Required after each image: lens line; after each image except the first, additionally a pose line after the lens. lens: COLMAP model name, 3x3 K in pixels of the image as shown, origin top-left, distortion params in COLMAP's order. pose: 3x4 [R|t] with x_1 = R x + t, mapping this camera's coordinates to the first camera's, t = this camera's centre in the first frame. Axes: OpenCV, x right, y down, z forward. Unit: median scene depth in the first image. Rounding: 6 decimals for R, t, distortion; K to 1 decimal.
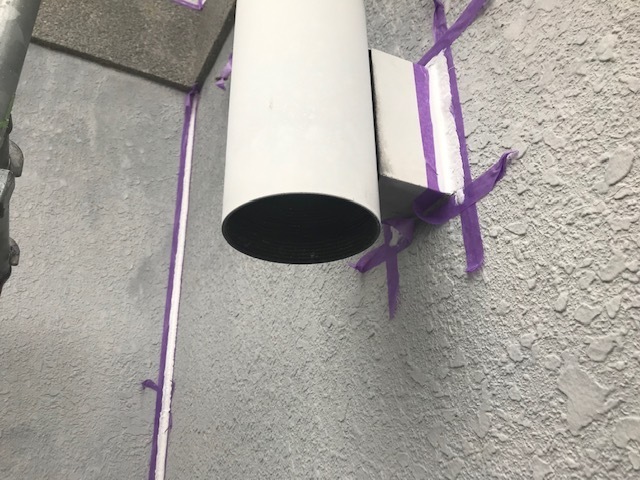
lens RADIAL K [[524.0, 0, 318.6], [0, 524.0, 233.6], [0, 0, 1]] dist [0.005856, -0.027052]
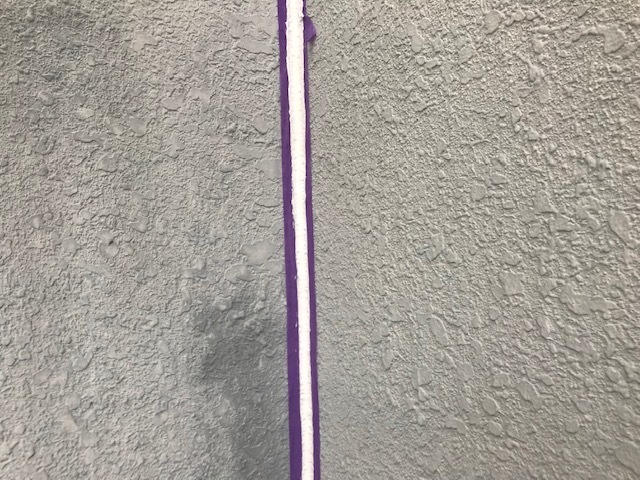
lens RADIAL K [[524.0, 0, 321.3], [0, 524.0, 239.9], [0, 0, 1]] dist [0.005856, -0.027052]
pose [[0.999024, 0.003487, 0.044024, -0.302876], [-0.022103, 0.902517, 0.430086, 0.324039], [-0.038233, -0.430639, 0.901714, 0.367032]]
